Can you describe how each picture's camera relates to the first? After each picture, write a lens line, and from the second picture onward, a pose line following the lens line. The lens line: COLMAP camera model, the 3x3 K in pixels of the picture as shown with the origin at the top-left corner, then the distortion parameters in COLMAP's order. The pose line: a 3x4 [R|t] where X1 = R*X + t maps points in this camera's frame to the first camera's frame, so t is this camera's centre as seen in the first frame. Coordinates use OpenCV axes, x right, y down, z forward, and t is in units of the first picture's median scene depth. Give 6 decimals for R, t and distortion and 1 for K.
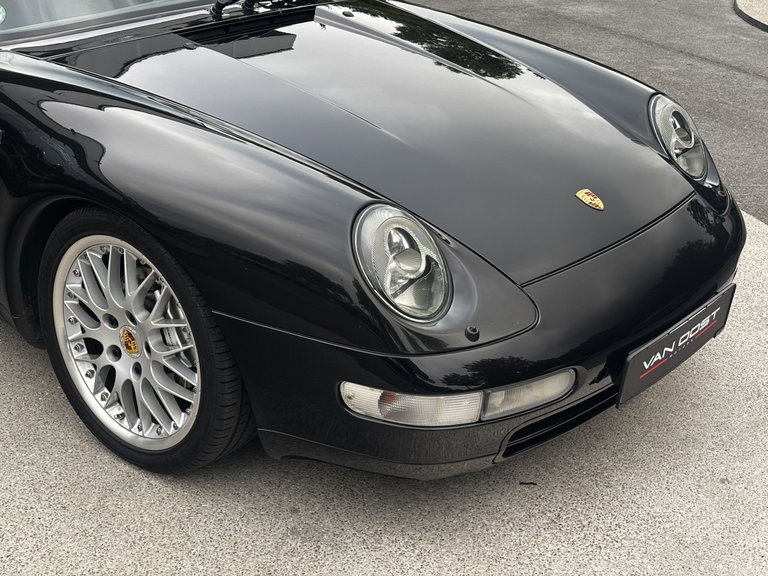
lens RADIAL K [[1158.5, 0, 384.0], [0, 1158.5, 288.0], [0, 0, 1]] dist [0.221030, -0.906612]
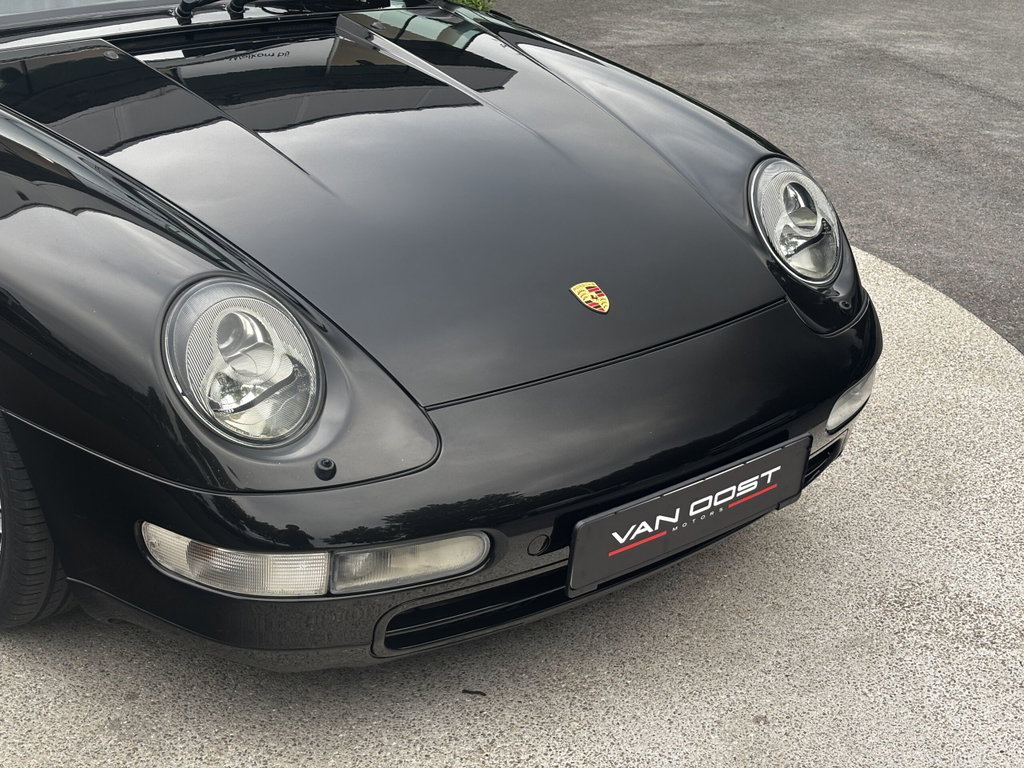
lens RADIAL K [[1544.7, 0, 512.0], [0, 1544.7, 384.0], [0, 0, 1]] dist [0.221030, -0.906612]
pose [[0.983721, 0.075766, -0.162948, 0.298298], [-0.078750, 0.996823, -0.011922, -0.009064], [0.161527, 0.024560, 0.986563, 0.077224]]
